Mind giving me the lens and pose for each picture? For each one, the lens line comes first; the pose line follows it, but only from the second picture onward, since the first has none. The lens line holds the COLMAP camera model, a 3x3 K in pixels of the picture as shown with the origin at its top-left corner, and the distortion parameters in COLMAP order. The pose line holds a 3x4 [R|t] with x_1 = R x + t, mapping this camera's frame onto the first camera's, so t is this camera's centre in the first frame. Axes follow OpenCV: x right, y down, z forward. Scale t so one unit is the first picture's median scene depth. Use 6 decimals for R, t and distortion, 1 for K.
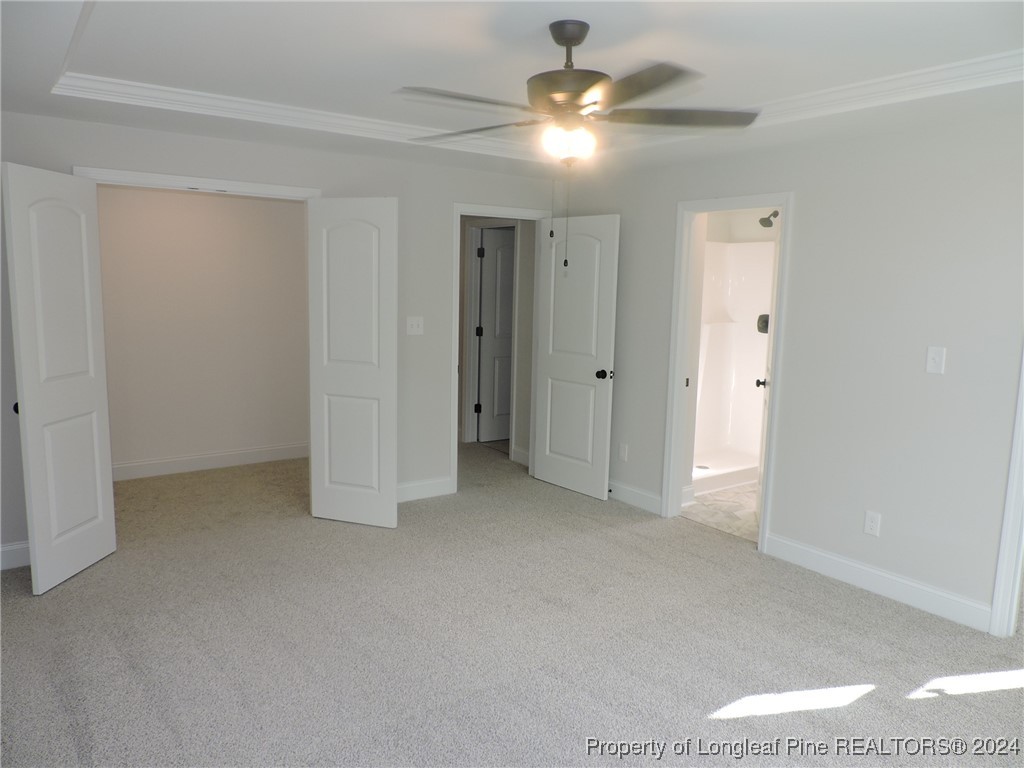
lens RADIAL K [[730.9, 0, 512.0], [0, 730.9, 384.0], [0, 0, 1]] dist [-0.020828, 0.001337]
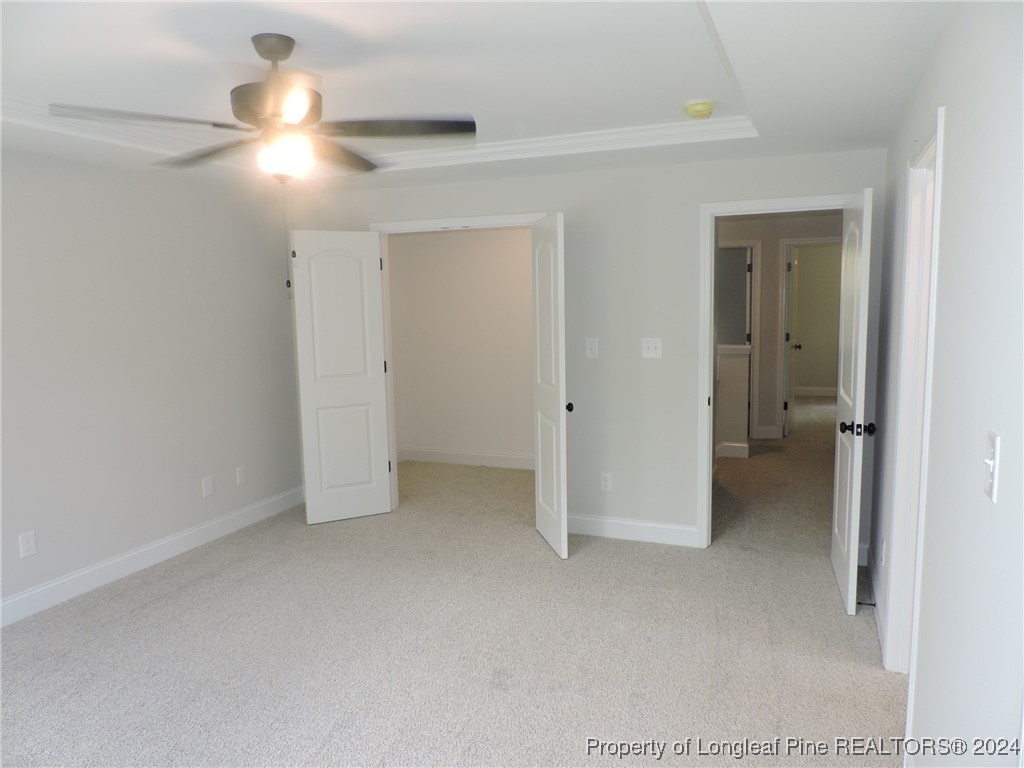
lens RADIAL K [[730.9, 0, 512.0], [0, 730.9, 384.0], [0, 0, 1]] dist [-0.020828, 0.001337]
pose [[0.532397, 0.072010, -0.843426, 0.701177], [-0.090725, 0.995490, 0.027725, -0.059041], [0.841619, 0.061759, 0.536529, 0.500008]]
